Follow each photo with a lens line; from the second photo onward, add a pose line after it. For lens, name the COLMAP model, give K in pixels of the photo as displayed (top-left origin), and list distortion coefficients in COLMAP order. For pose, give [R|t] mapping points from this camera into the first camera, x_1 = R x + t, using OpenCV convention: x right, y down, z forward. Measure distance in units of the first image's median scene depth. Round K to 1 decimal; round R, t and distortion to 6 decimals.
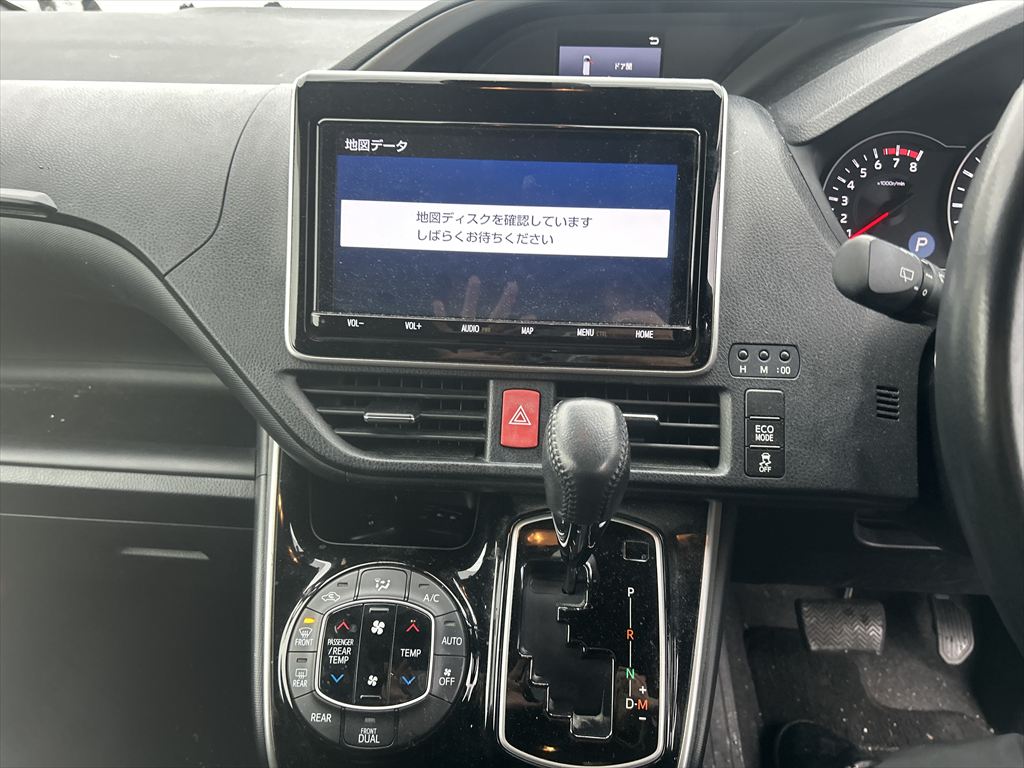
lens RADIAL K [[775.5, 0, 508.3], [0, 775.5, 381.8], [0, 0, 1]] dist [0.093071, -0.124839]
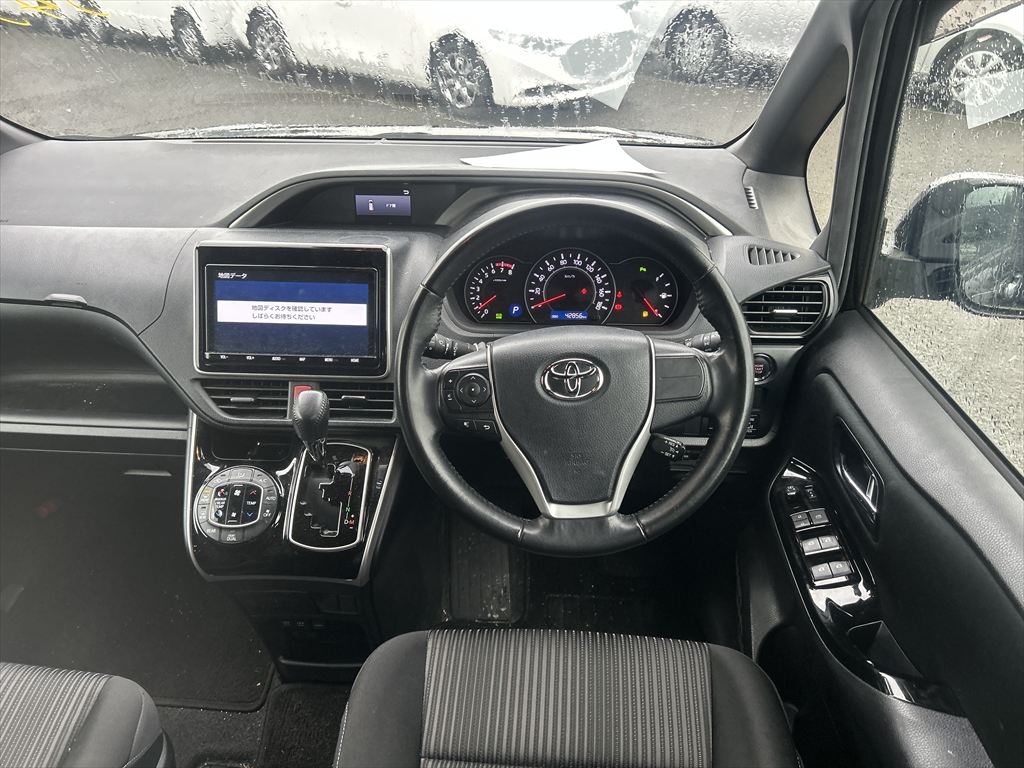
lens RADIAL K [[782.5, 0, 516.6], [0, 782.5, 385.1], [0, 0, 1]] dist [0.078597, -0.124896]
pose [[0.999873, -0.015874, -0.001065, 0.623342], [0.015900, 0.999355, 0.032213, -0.054295], [0.000553, -0.032226, 0.999480, -1.216859]]
